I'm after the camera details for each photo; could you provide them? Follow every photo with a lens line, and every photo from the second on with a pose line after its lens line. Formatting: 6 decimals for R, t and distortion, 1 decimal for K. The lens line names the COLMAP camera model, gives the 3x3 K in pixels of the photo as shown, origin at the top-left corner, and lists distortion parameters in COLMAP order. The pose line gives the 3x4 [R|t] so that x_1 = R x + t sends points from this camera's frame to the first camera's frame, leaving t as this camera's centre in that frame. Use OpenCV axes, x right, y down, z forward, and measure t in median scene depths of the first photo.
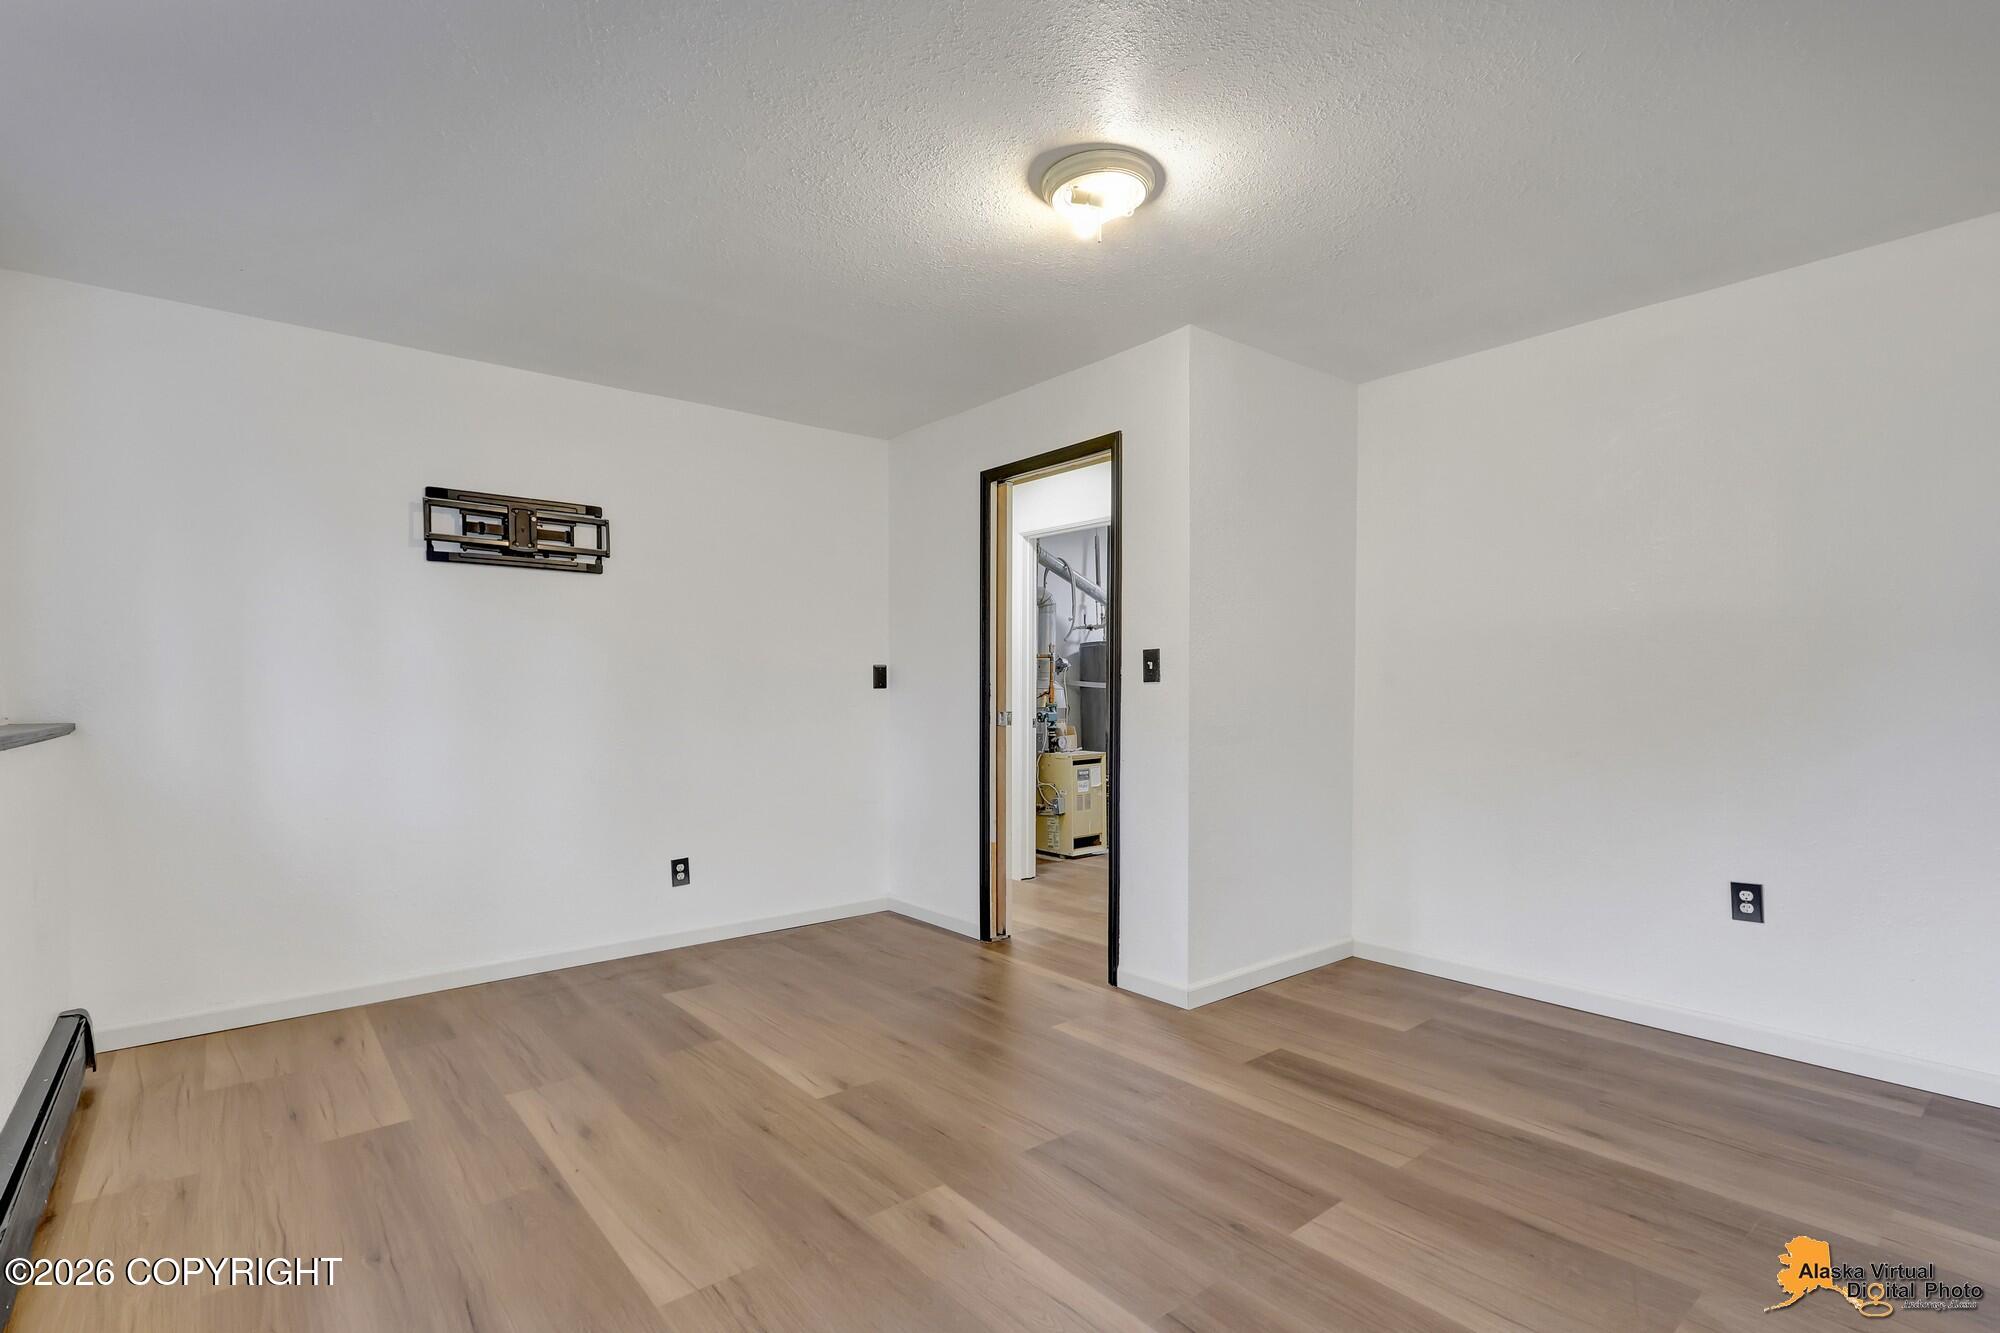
lens RADIAL K [[941.4, 0, 997.7], [0, 941.4, 672.0], [0, 0, 1]] dist [0.004103, -0.000609]
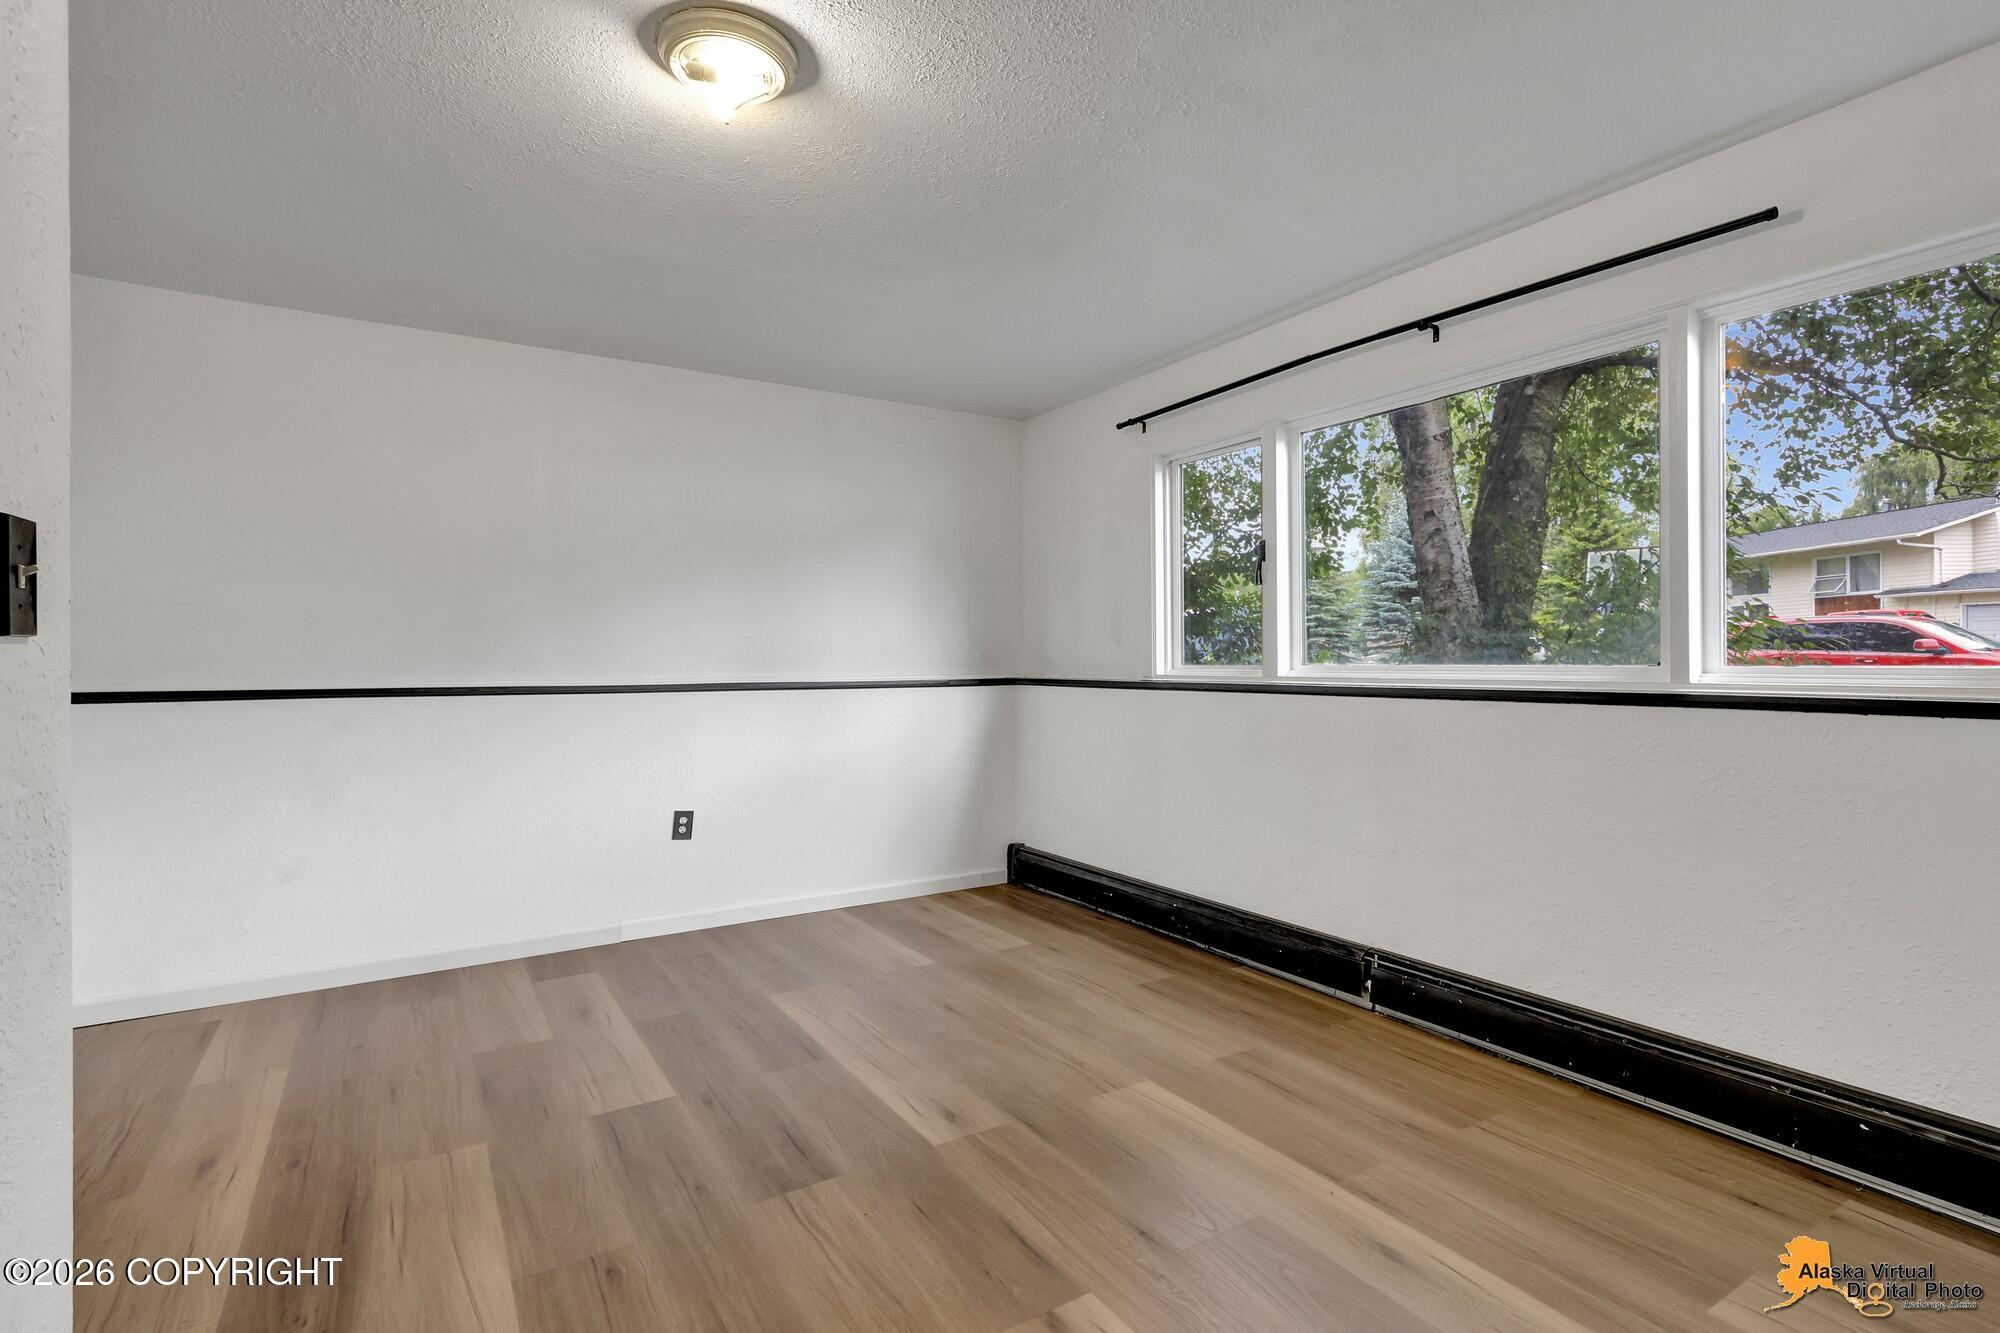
lens RADIAL K [[941.4, 0, 997.7], [0, 941.4, 672.0], [0, 0, 1]] dist [0.004103, -0.000609]
pose [[-0.990894, 0.008361, 0.134387, -0.274120], [0.007496, 0.999948, -0.006947, 0.038926], [-0.134438, -0.005877, -0.990905, 2.065354]]
